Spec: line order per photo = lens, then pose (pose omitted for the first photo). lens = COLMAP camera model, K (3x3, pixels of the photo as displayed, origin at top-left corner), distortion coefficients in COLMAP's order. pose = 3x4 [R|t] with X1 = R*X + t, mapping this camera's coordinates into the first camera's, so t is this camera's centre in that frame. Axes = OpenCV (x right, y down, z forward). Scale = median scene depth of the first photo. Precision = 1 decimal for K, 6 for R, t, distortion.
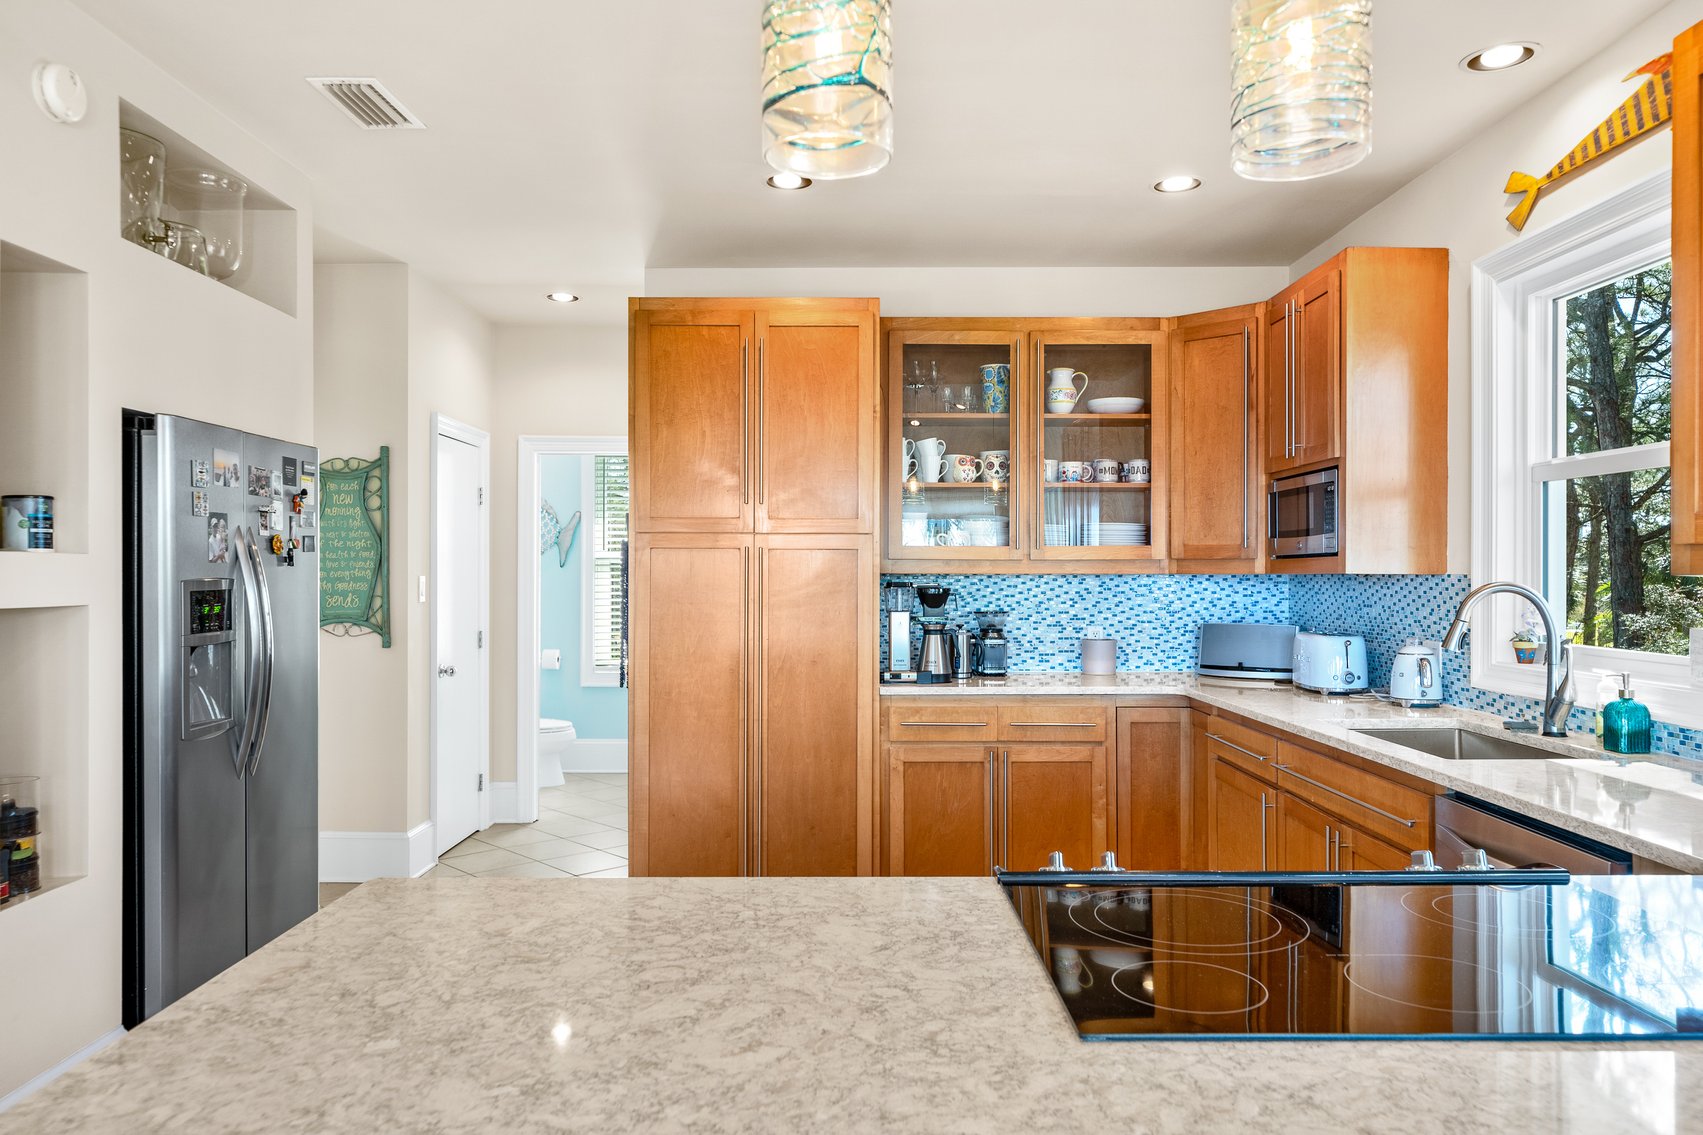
lens RADIAL K [[1154.2, 0, 854.5], [0, 1154.2, 571.8], [0, 0, 1]] dist [-0.002283, 0.000351]
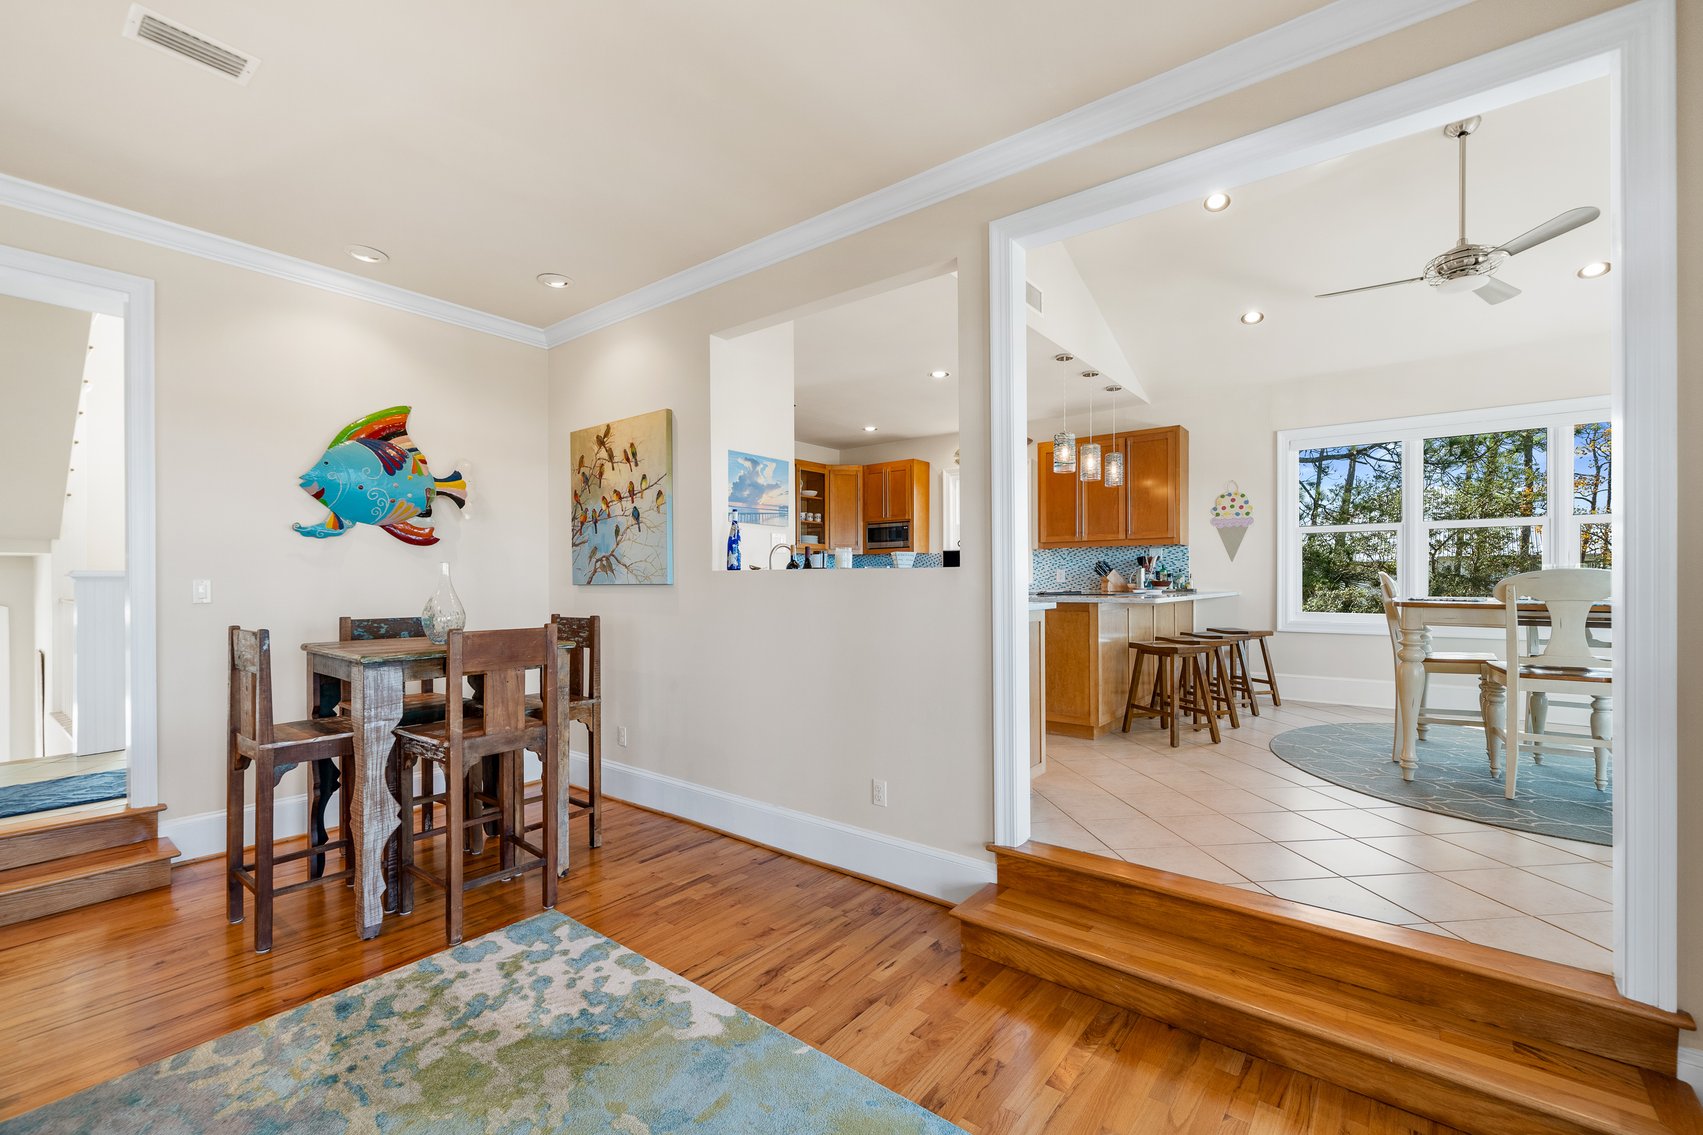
lens RADIAL K [[710.6, 0, 851.7], [0, 710.6, 582.8], [0, 0, 1]] dist [-0.000553, -0.000043]
pose [[0.621426, -0.005735, 0.783452, -1.144437], [0.003446, 0.999984, 0.004587, 0.068920], [-0.783466, -0.000151, 0.621435, -0.152613]]
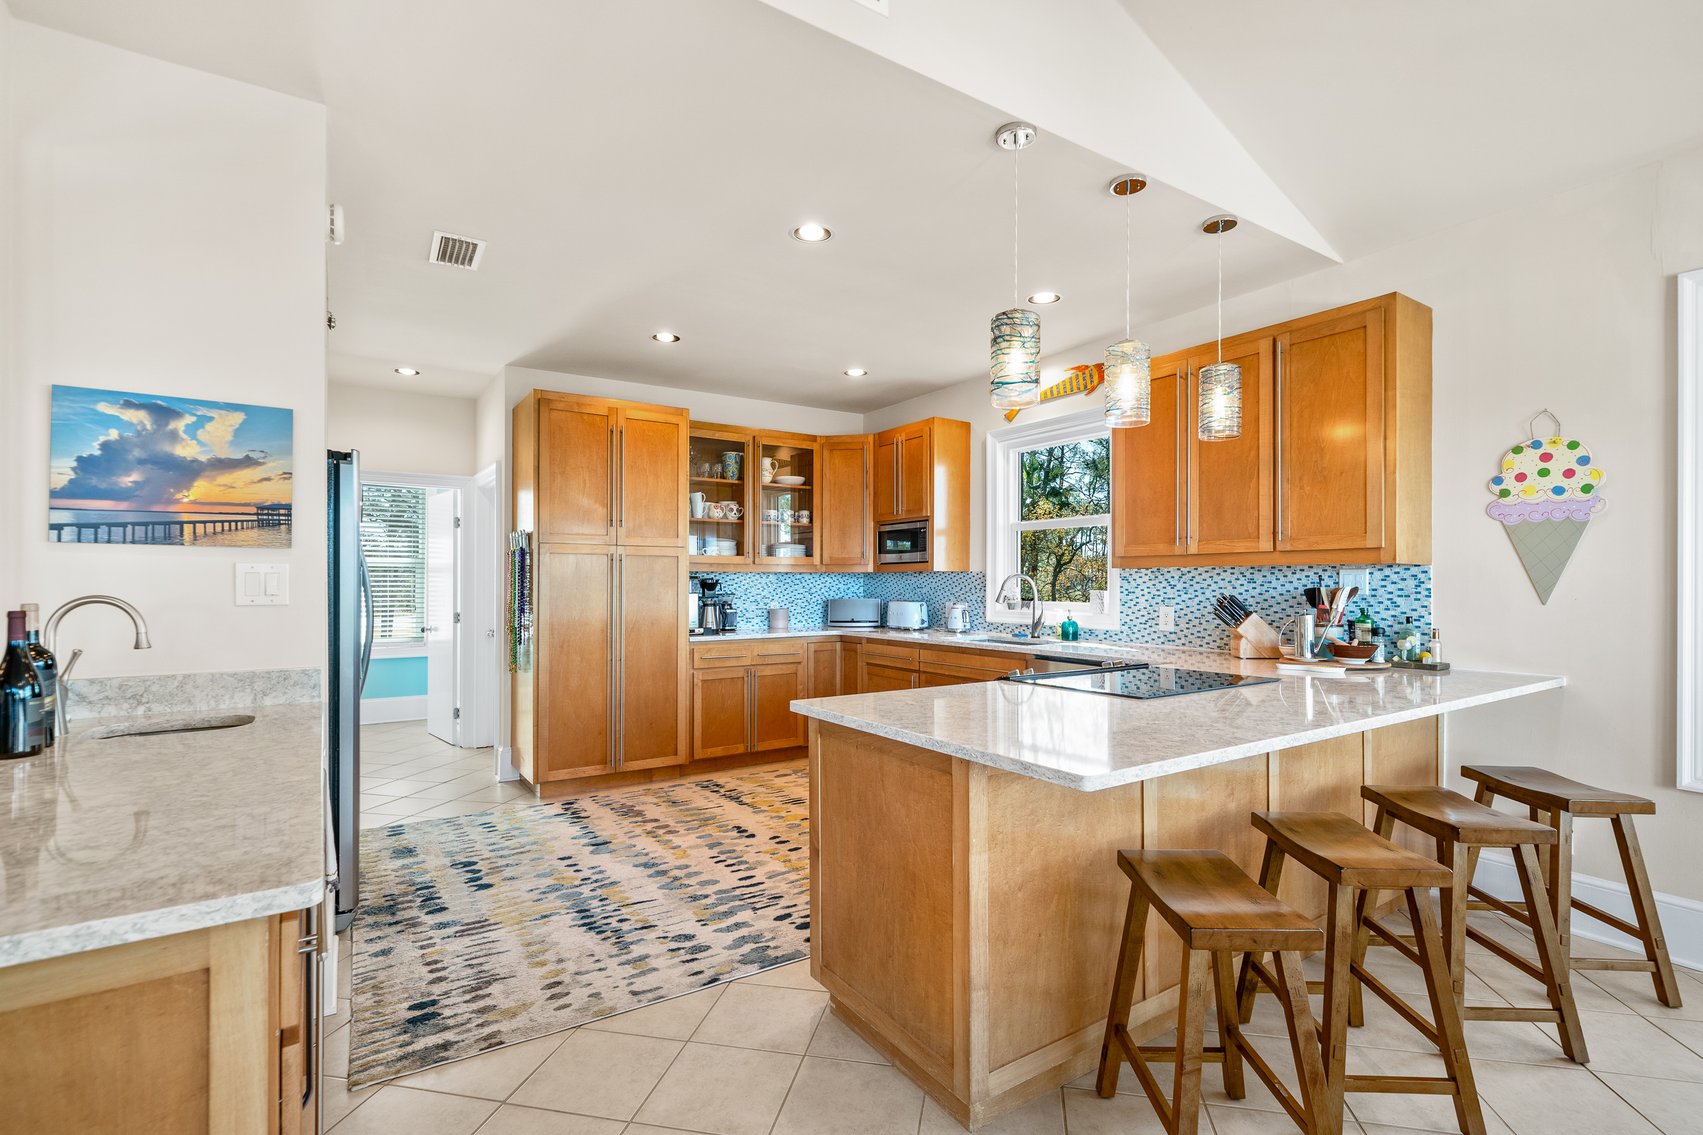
lens RADIAL K [[775.7, 0, 853.6], [0, 775.7, 578.4], [0, 0, 1]] dist [-0.000403, -0.000719]
pose [[0.836348, 0.001768, 0.548196, -0.399181], [-0.000221, 0.999996, -0.002888, 0.016228], [-0.548199, 0.002294, 0.836345, -0.091552]]
